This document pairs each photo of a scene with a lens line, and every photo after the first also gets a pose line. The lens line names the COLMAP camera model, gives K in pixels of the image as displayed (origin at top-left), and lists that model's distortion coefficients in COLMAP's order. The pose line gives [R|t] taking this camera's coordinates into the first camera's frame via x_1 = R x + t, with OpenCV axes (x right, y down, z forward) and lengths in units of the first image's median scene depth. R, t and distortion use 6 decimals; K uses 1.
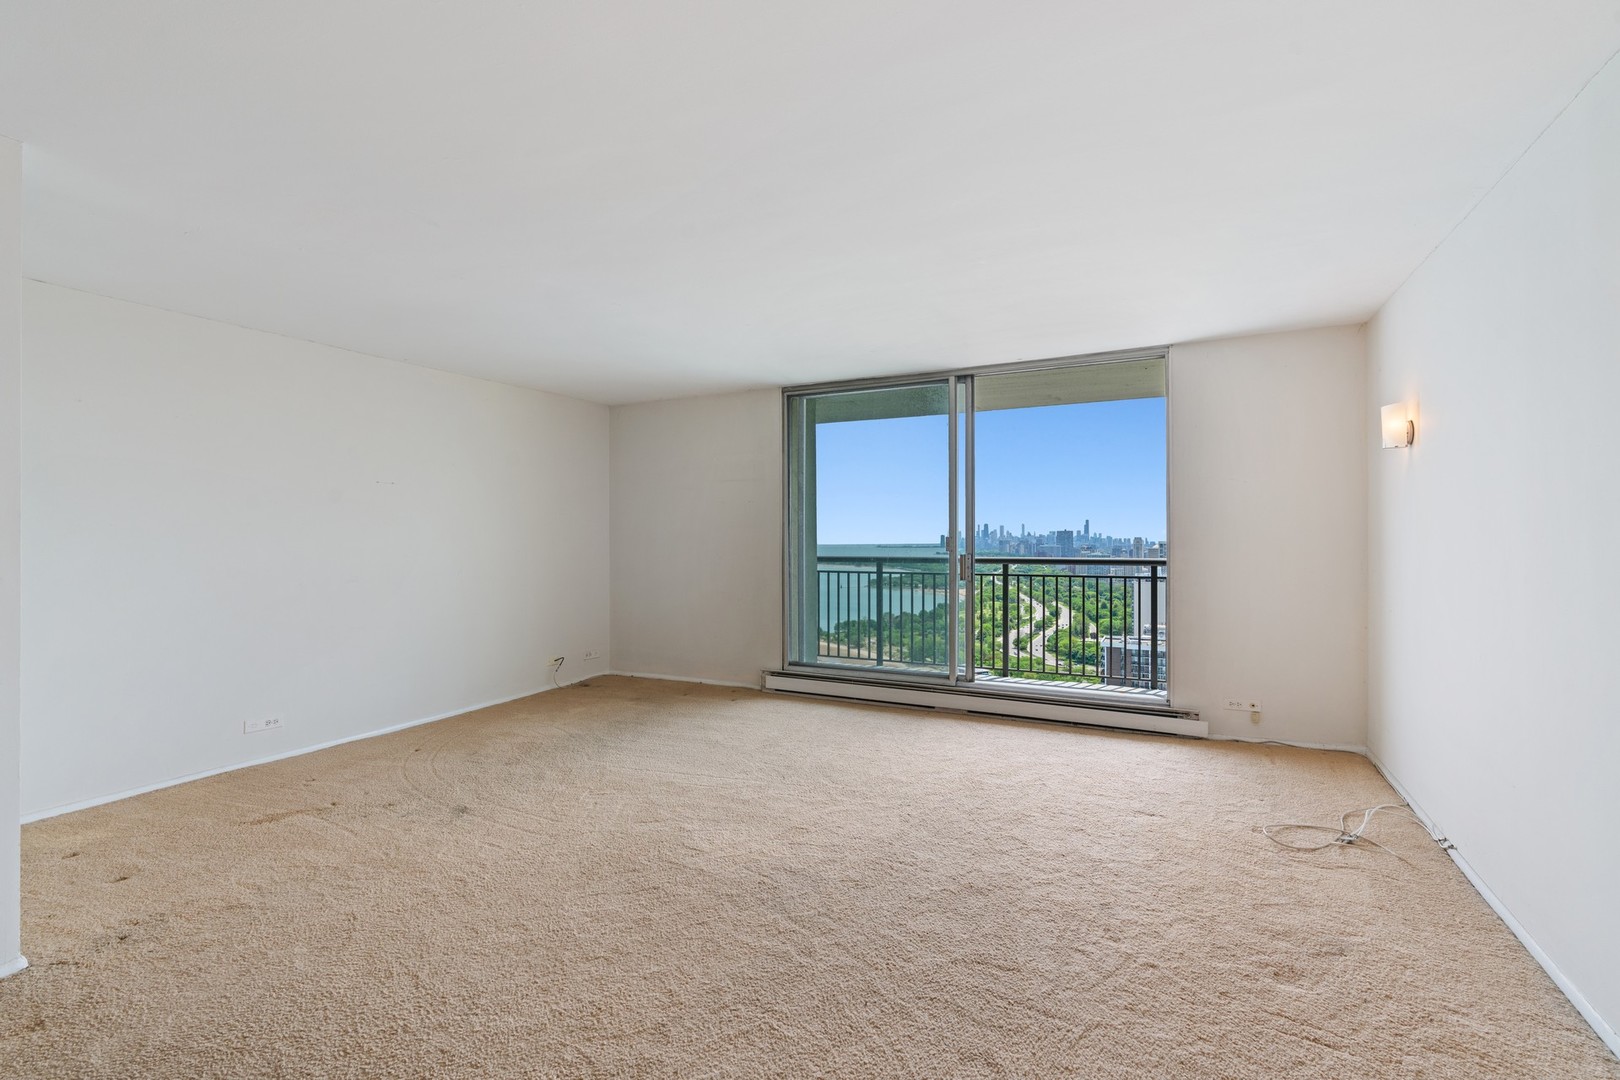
lens RADIAL K [[717.2, 0, 810.0], [0, 717.2, 540.0], [0, 0, 1]] dist [-0.003450, -0.000404]
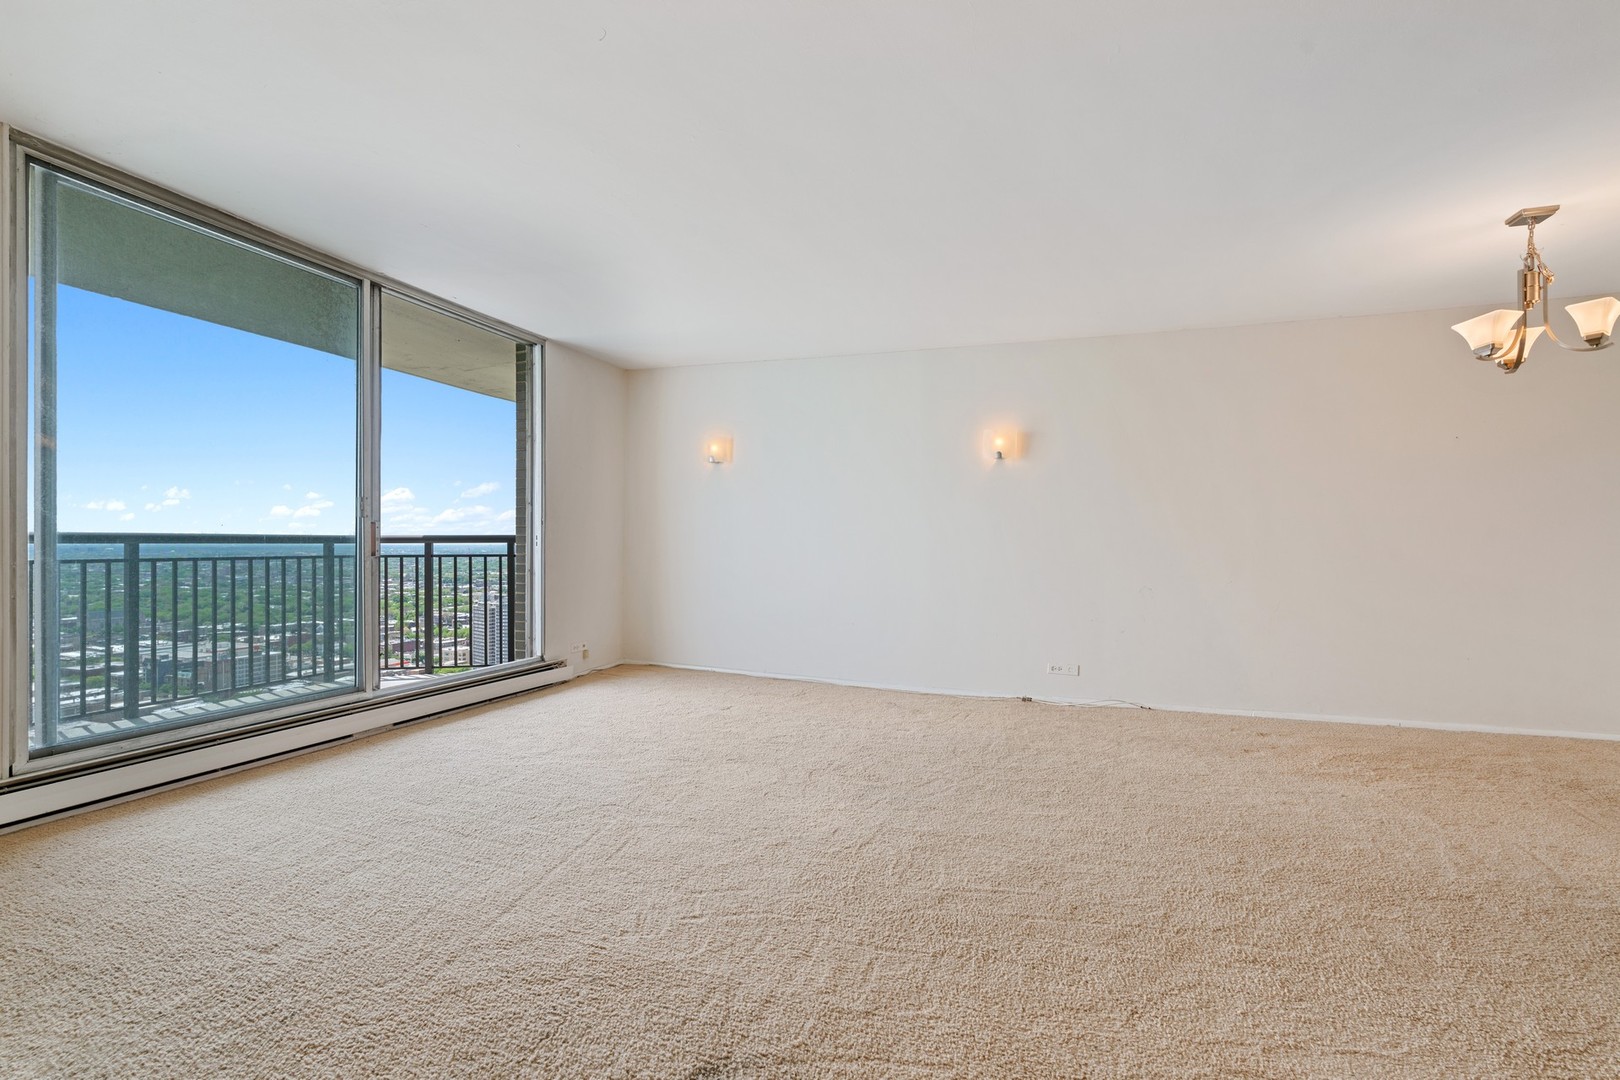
lens RADIAL K [[717.2, 0, 810.0], [0, 717.2, 540.0], [0, 0, 1]] dist [-0.003450, -0.000404]
pose [[-0.109942, 0.006460, 0.993917, -0.611817], [-0.004325, 0.999966, -0.006977, 0.045402], [-0.993929, -0.005066, -0.109911, 0.658381]]
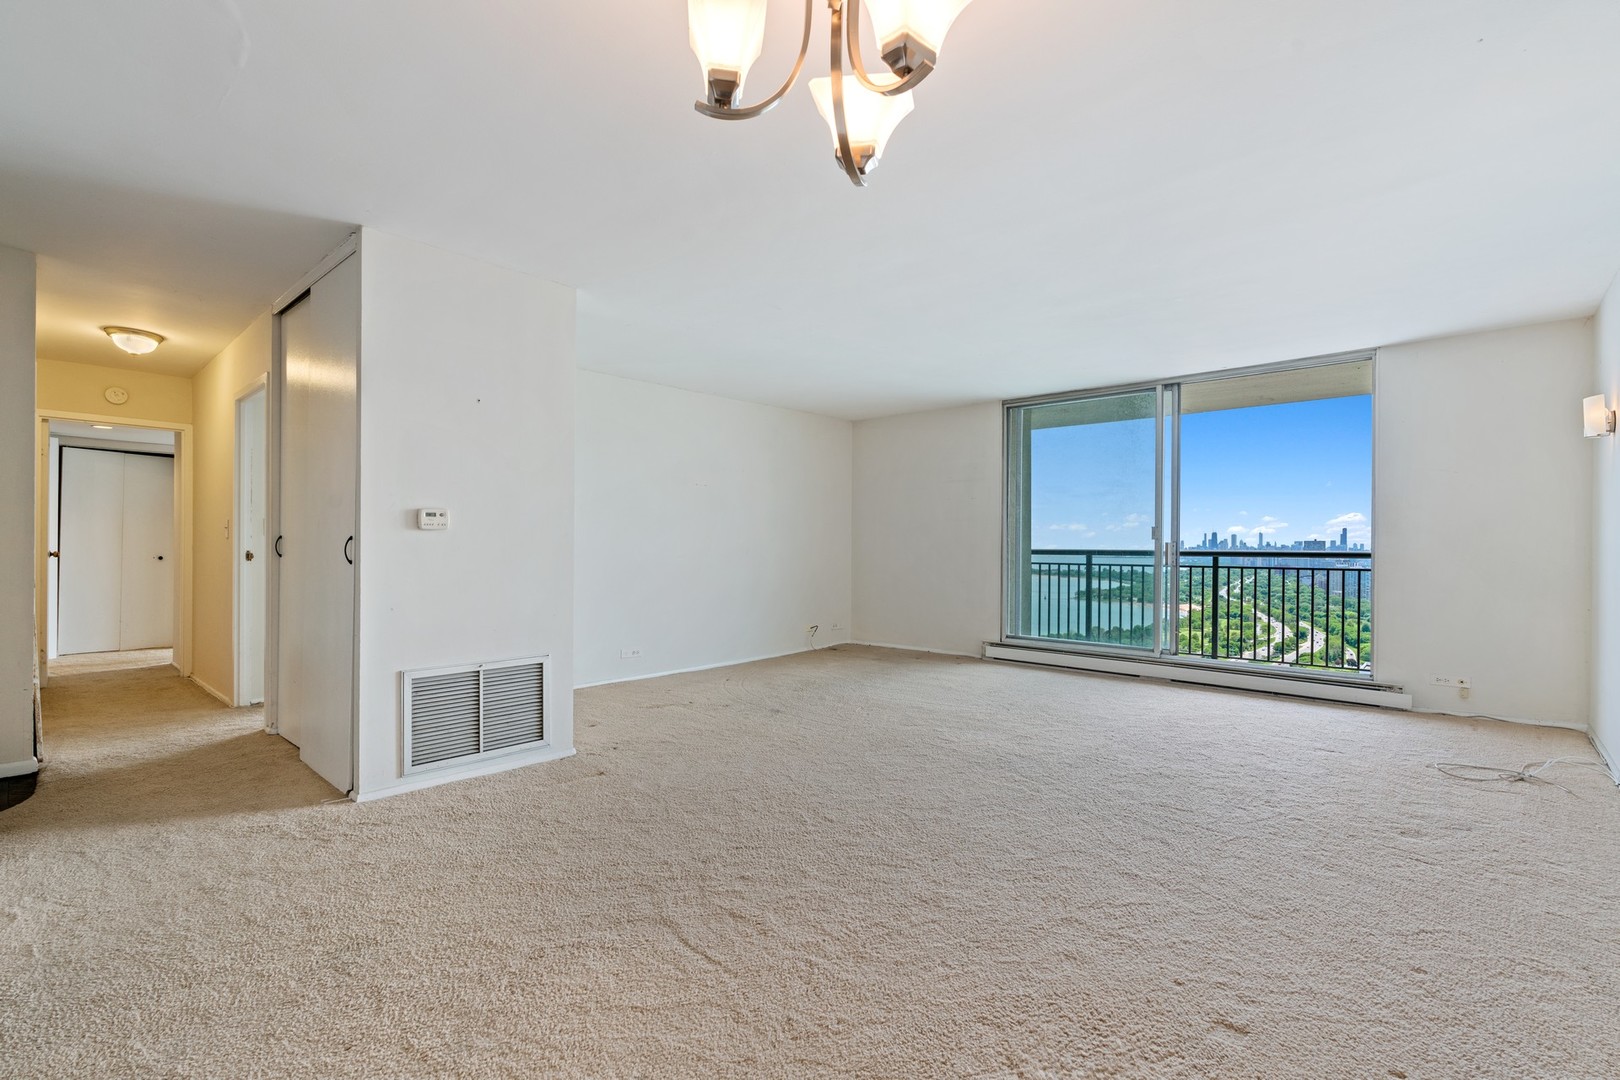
lens RADIAL K [[716.5, 0, 817.0], [0, 716.5, 547.9], [0, 0, 1]] dist [0.000060, 0.000285]
pose [[0.964870, 0.009611, -0.262553, -0.025816], [-0.009481, 0.999954, 0.001761, 0.034413], [0.262558, 0.000791, 0.964916, -0.249915]]
